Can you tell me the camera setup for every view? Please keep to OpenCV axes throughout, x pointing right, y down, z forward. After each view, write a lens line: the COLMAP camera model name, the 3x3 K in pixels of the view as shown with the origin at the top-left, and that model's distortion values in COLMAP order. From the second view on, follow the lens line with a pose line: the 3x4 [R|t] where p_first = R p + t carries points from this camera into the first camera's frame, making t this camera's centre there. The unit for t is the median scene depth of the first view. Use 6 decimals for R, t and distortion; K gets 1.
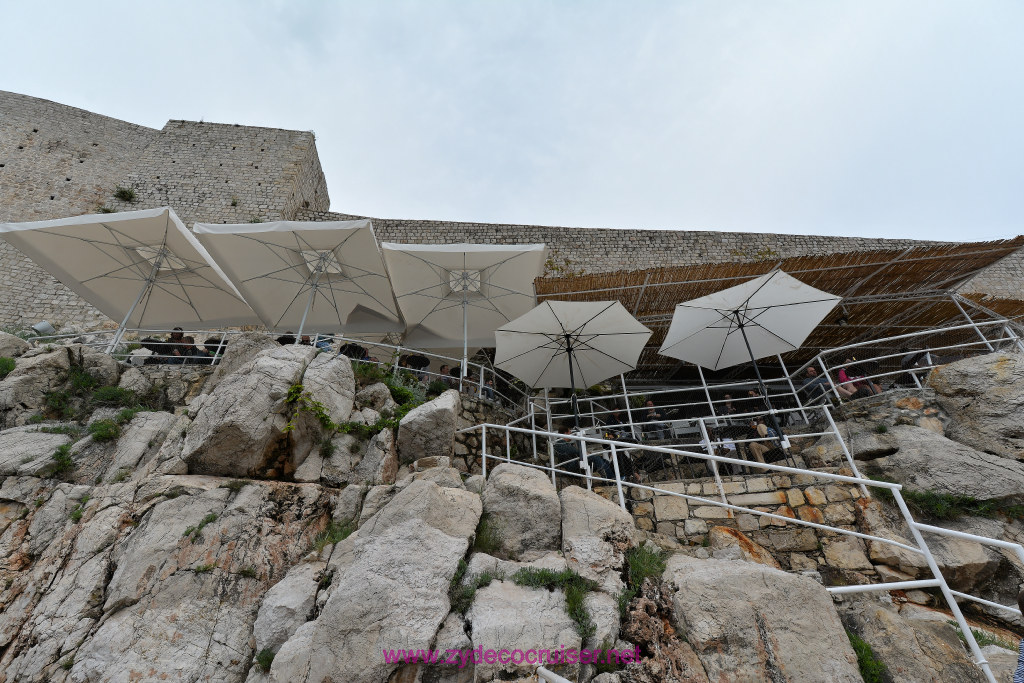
lens RADIAL K [[456.3, 0, 498.6], [0, 456.3, 331.1], [0, 0, 1]] dist [-0.002621, -0.000842]
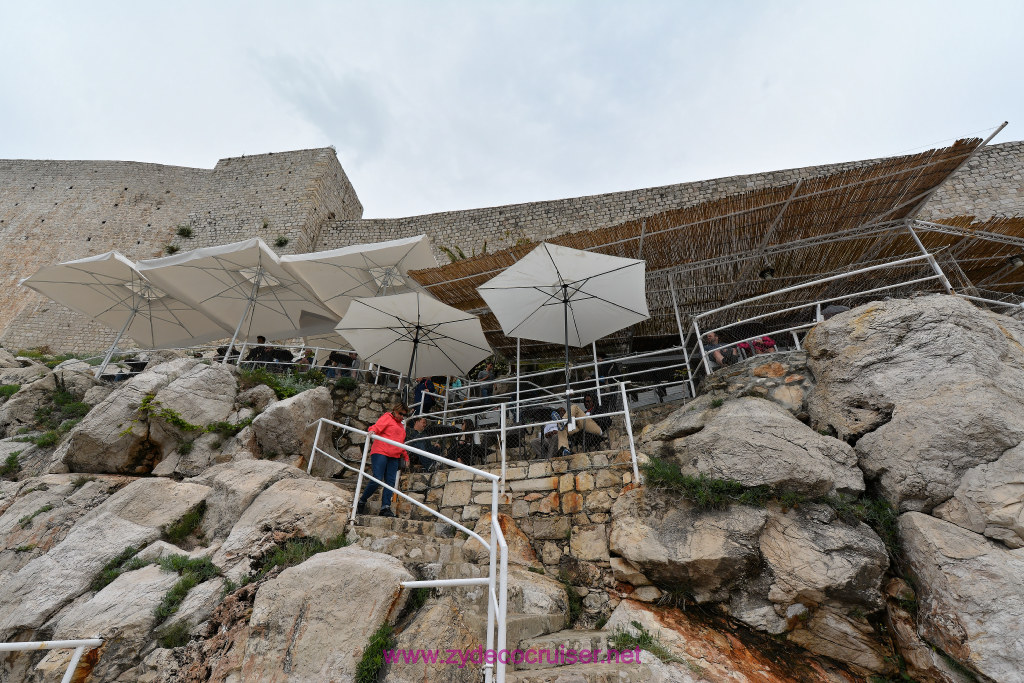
lens RADIAL K [[451.1, 0, 504.6], [0, 451.1, 336.8], [0, 0, 1]] dist [0.011693, -0.007848]
pose [[0.967014, -0.089502, -0.238480, 0.630742], [0.104189, 0.993316, 0.049683, 0.002338], [0.232439, -0.072891, 0.969876, 0.066515]]
